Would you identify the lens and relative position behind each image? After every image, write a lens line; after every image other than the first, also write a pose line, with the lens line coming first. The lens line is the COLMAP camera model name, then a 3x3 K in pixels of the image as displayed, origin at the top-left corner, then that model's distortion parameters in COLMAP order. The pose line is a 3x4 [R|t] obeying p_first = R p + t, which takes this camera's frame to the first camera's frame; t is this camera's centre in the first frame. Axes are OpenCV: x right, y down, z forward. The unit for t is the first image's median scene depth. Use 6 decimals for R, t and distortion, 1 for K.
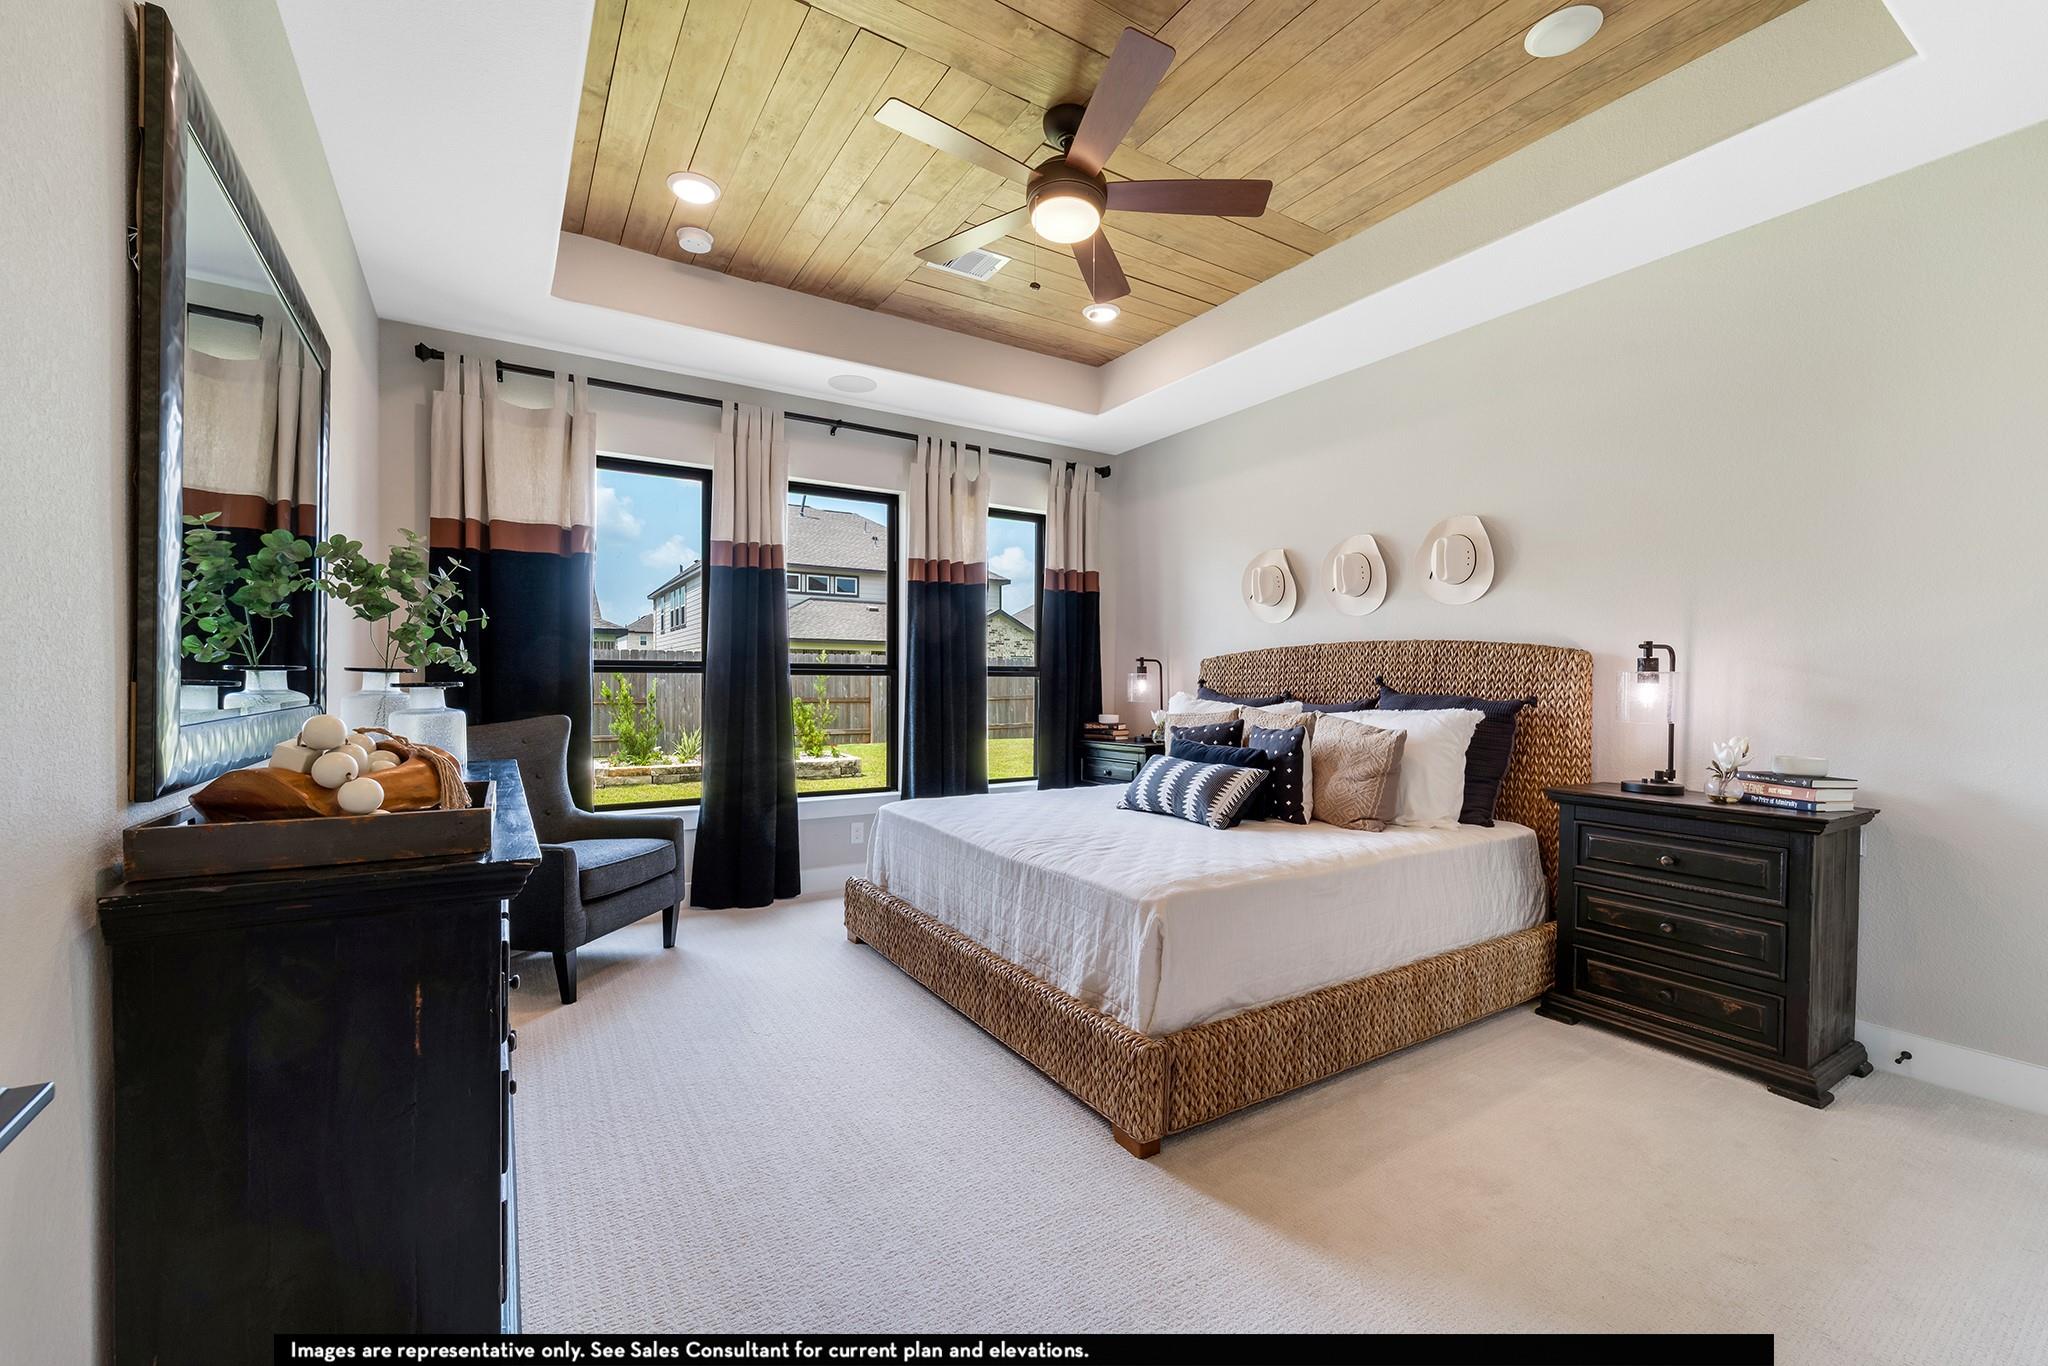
lens RADIAL K [[839.9, 0, 1017.0], [0, 839.9, 675.7], [0, 0, 1]] dist [-0.000283, -0.000075]
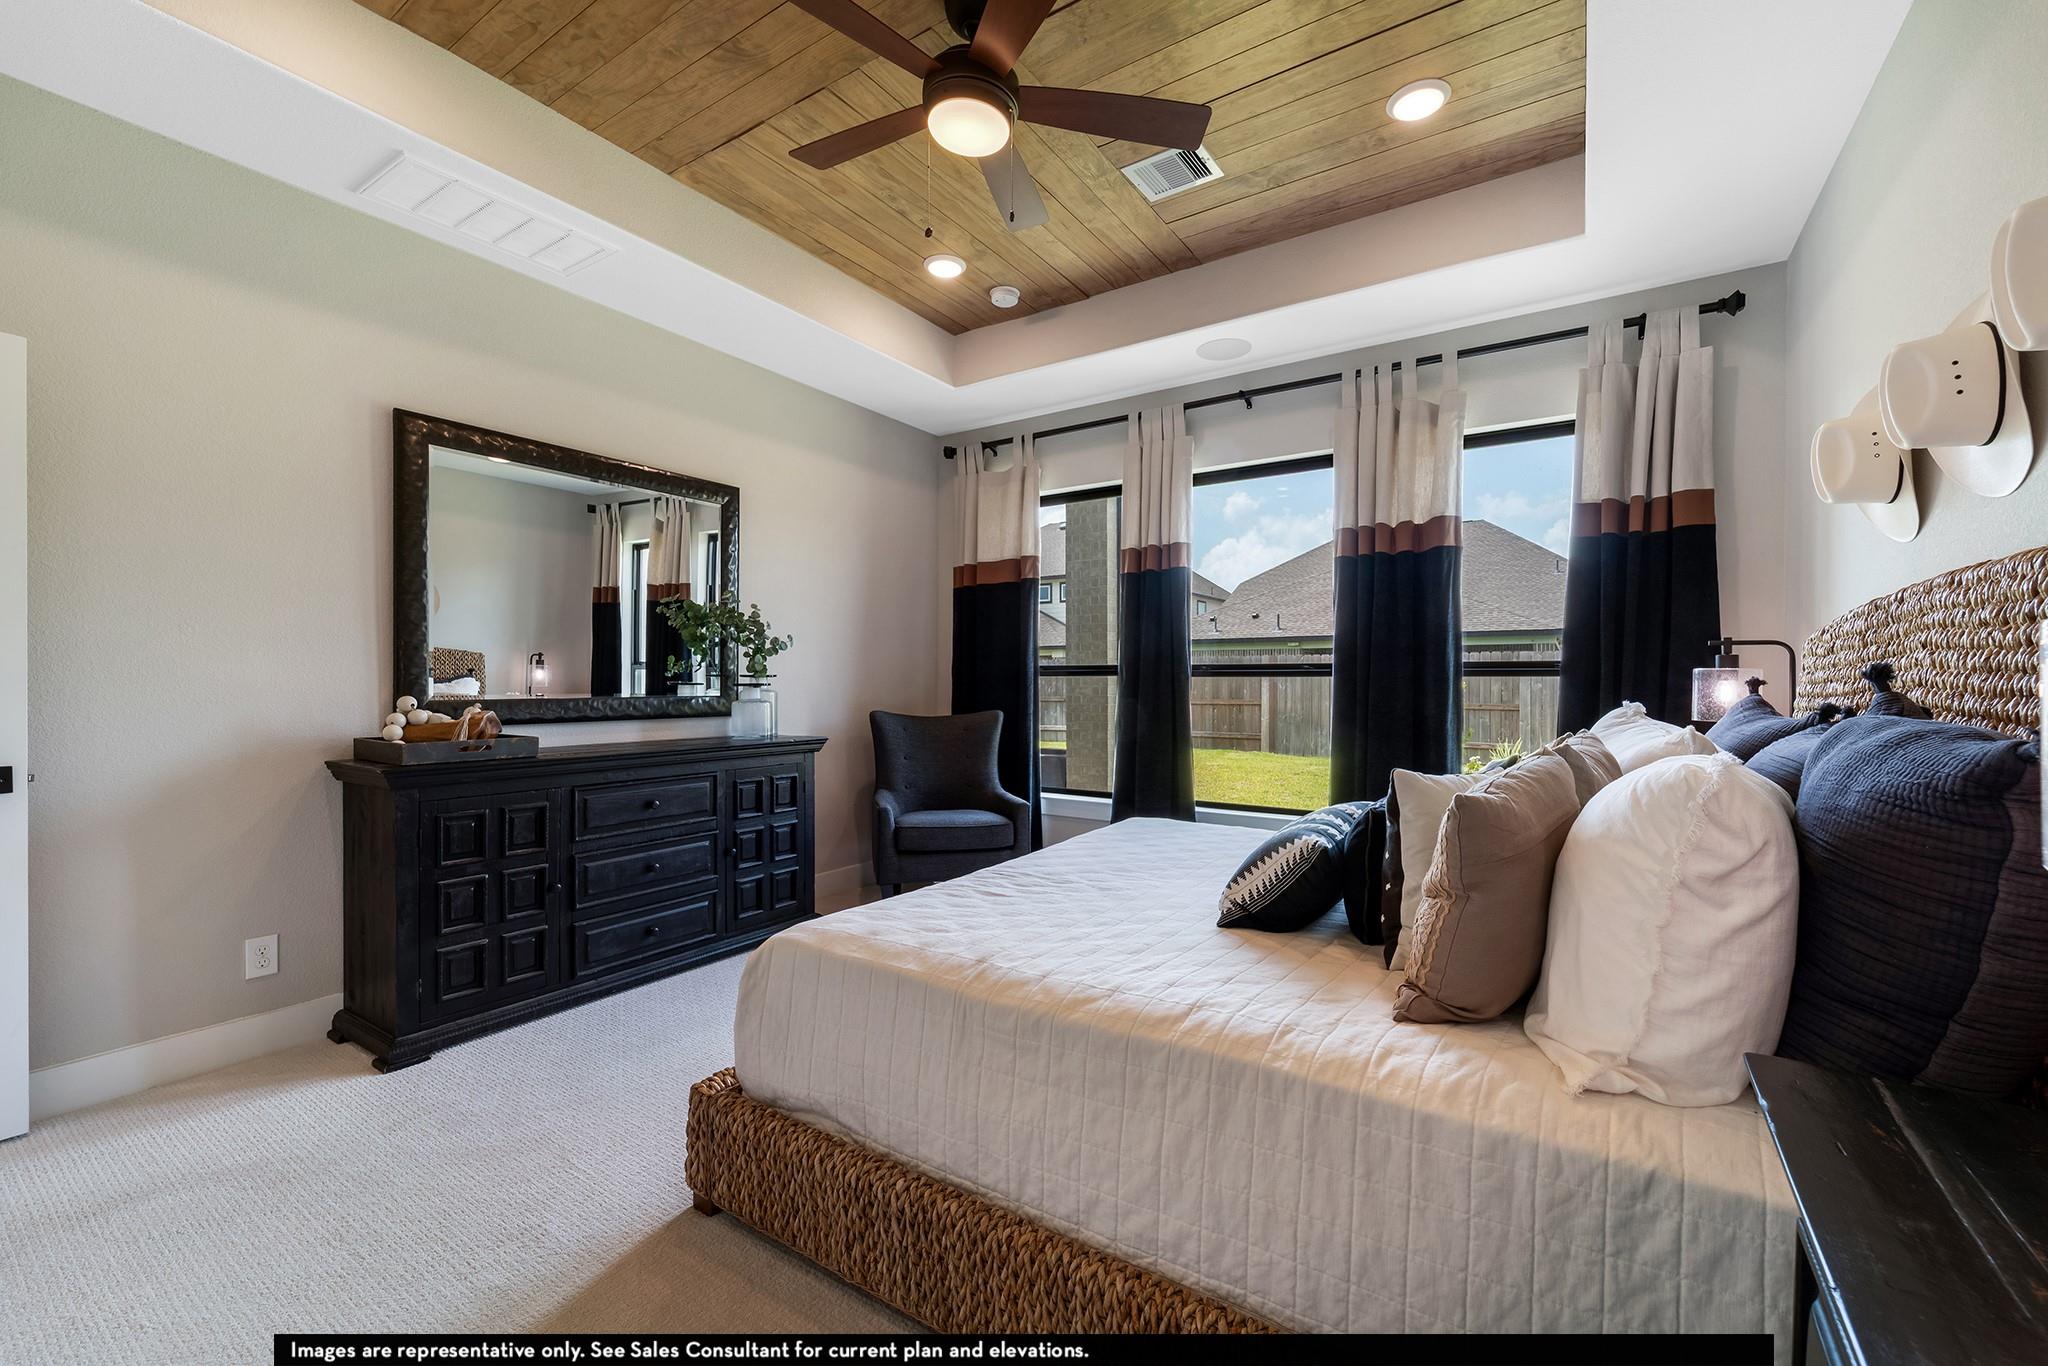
lens RADIAL K [[839.9, 0, 1017.9], [0, 839.9, 695.5], [0, 0, 1]] dist [-0.000283, -0.000075]
pose [[0.405014, 0.010781, -0.914247, 0.527085], [0.005152, 0.999888, 0.014073, 0.005487], [0.914296, -0.010410, 0.404913, 0.430448]]
